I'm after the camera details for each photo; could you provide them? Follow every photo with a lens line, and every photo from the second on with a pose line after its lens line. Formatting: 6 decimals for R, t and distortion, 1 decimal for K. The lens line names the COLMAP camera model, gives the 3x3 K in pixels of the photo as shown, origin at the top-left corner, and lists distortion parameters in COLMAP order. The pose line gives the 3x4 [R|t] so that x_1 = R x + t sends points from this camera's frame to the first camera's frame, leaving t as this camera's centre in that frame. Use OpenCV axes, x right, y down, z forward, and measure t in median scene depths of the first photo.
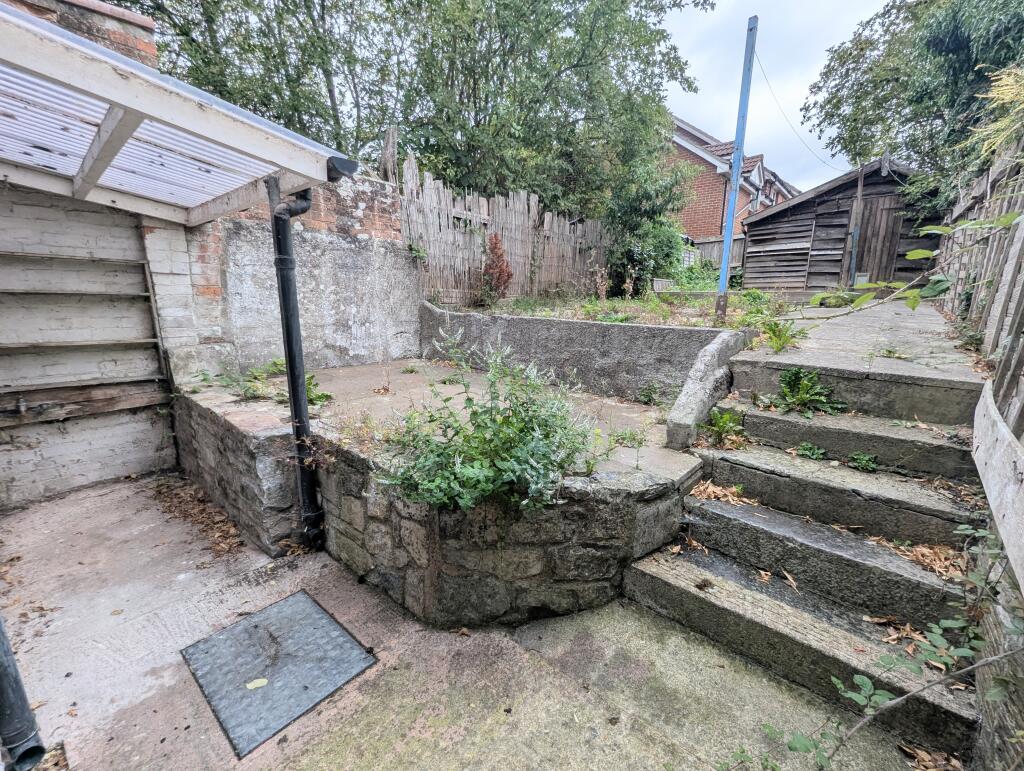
lens RADIAL K [[422.4, 0, 512.0], [0, 422.4, 385.5], [0, 0, 1]] dist [0.000634, -0.000256]
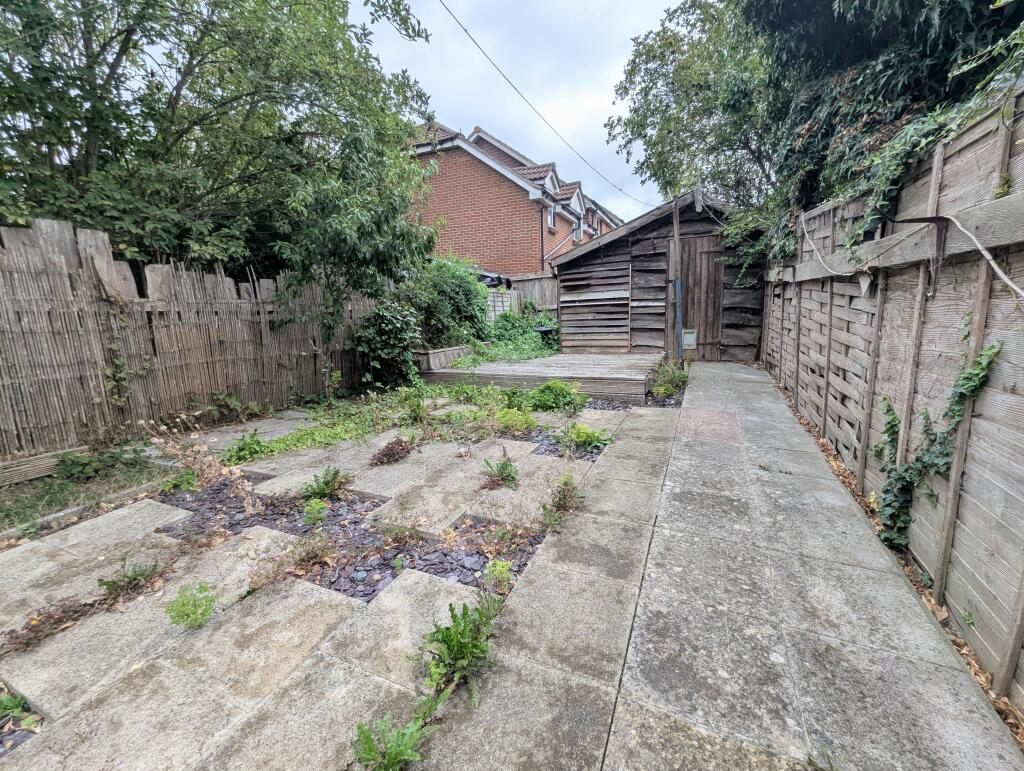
lens RADIAL K [[422.4, 0, 512.0], [0, 422.4, 385.5], [0, 0, 1]] dist [0.000634, -0.000256]
pose [[0.953125, -0.088191, 0.289441, 0.271147], [0.099208, 0.994787, -0.023583, -0.177295], [-0.285852, 0.051192, 0.956905, 0.338077]]
